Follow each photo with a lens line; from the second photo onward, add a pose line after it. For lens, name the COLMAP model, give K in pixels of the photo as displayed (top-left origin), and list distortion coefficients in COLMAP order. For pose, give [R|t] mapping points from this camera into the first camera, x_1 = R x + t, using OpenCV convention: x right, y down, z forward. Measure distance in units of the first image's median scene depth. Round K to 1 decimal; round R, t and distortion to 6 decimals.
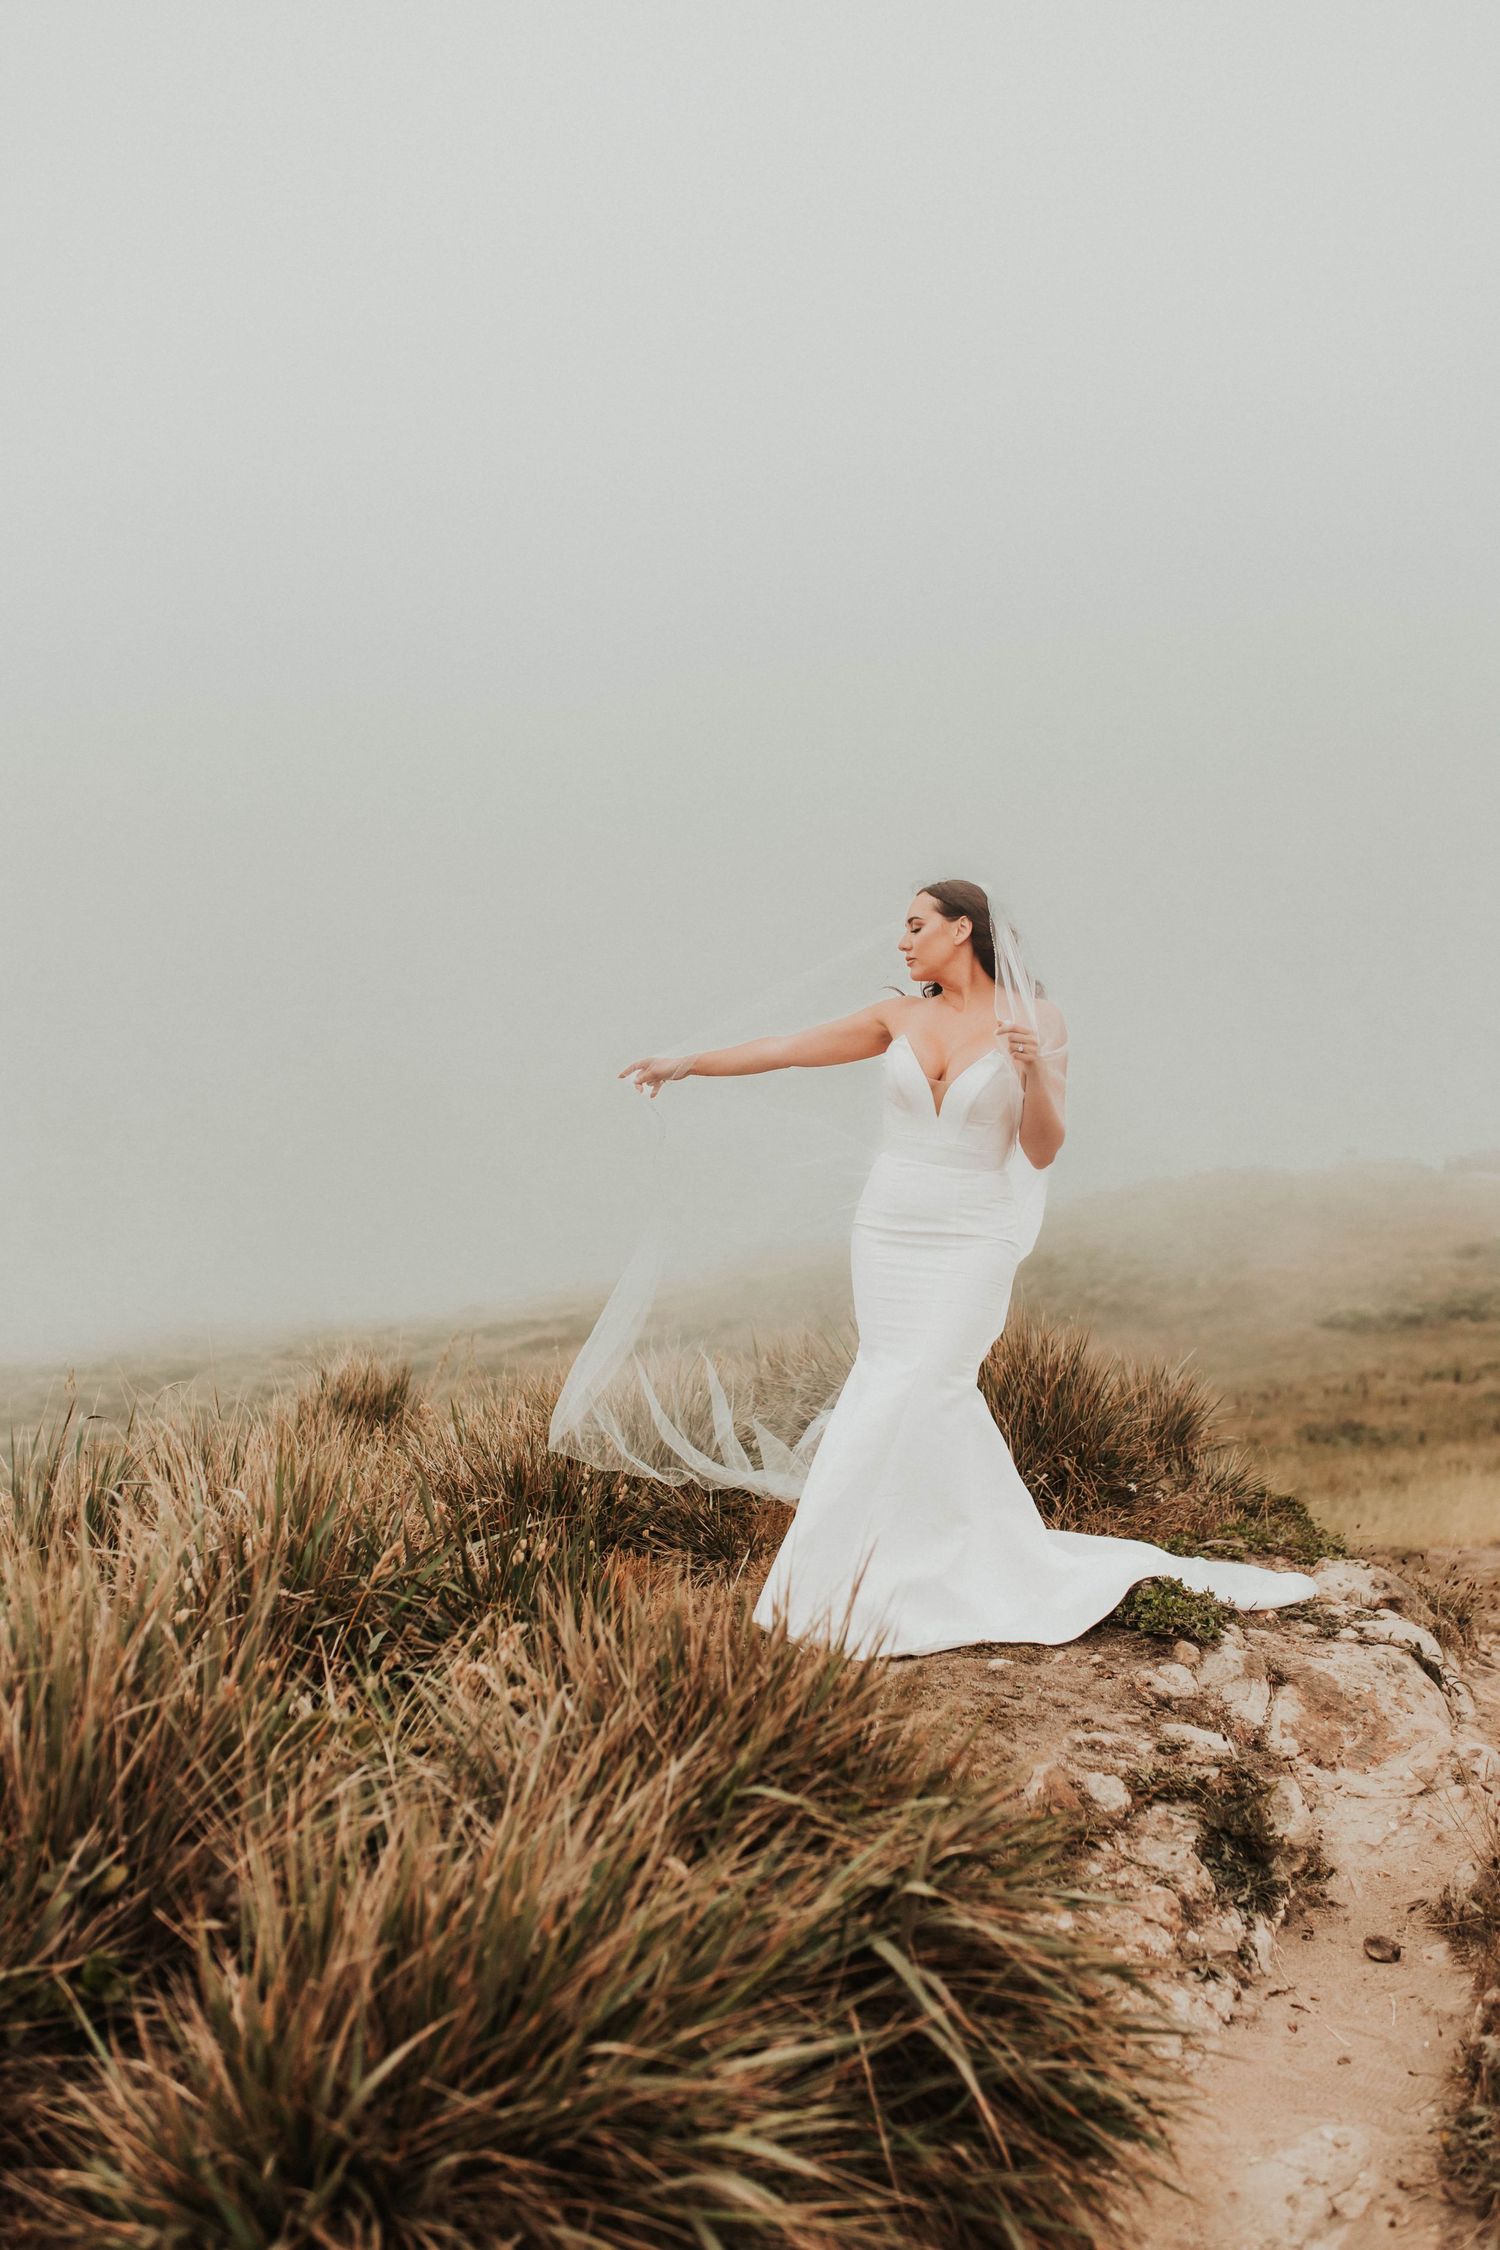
lens RADIAL K [[2355.2, 0, 750.0], [0, 2355.2, 1125.0], [0, 0, 1]] dist [-0.007436, -0.001441]
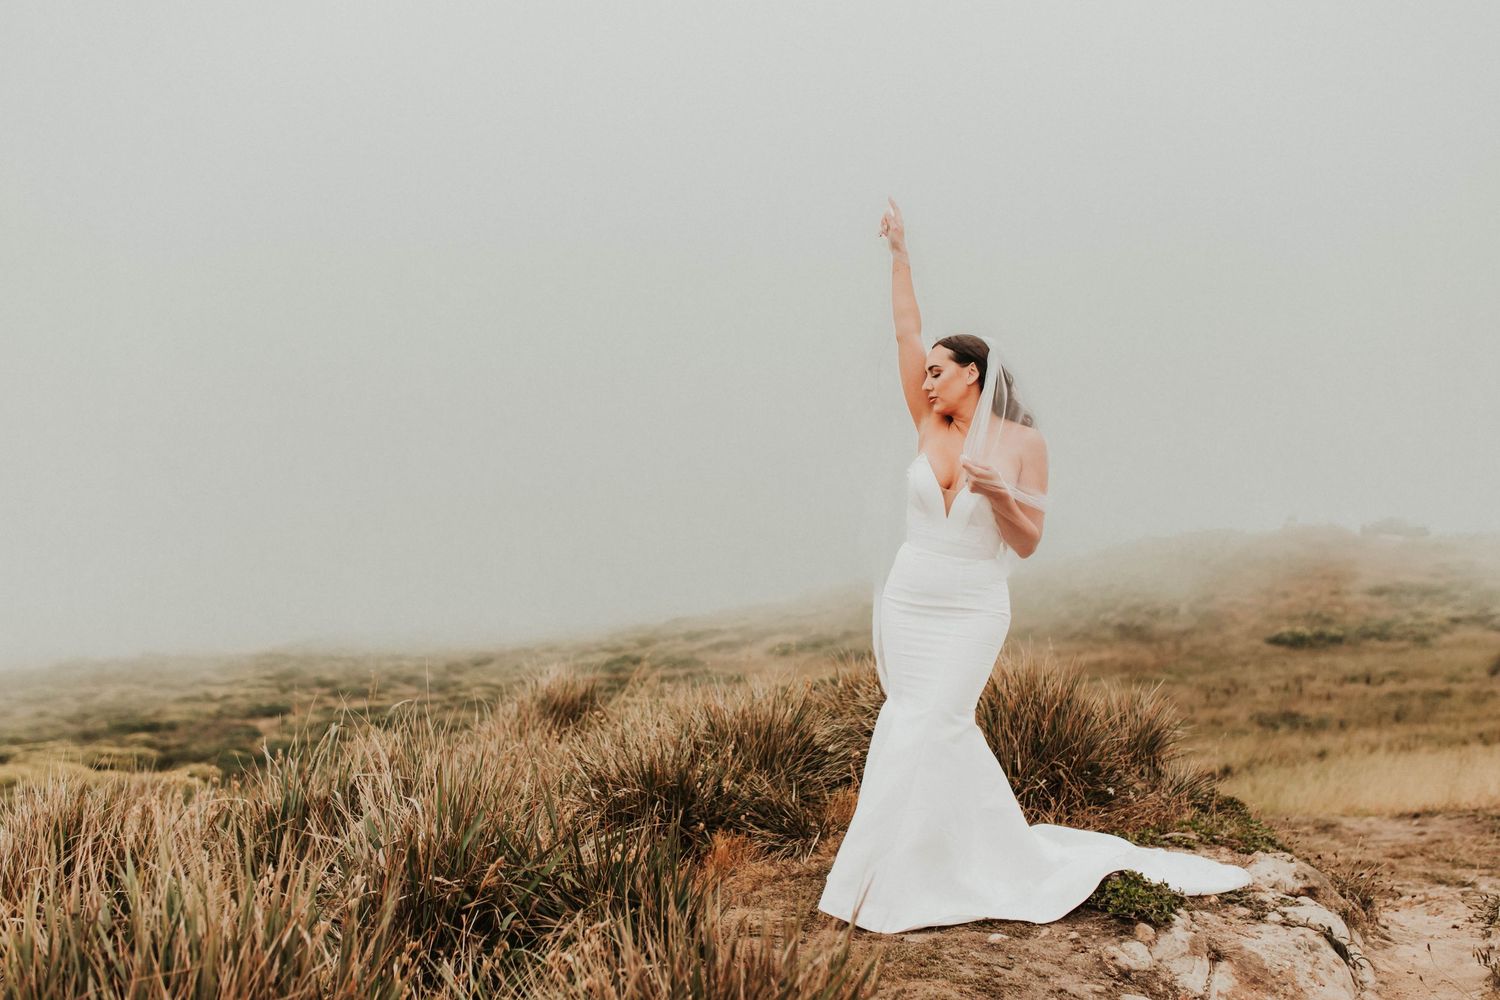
lens RADIAL K [[1511.7, 0, 739.4], [0, 1511.7, 498.4], [0, 0, 1]] dist [-0.030009, 0.031569]
pose [[0.994334, 0.006867, -0.106080, 0.043743], [-0.005607, 0.999910, 0.012170, -0.020583], [0.106154, -0.011506, 0.994283, 0.135689]]
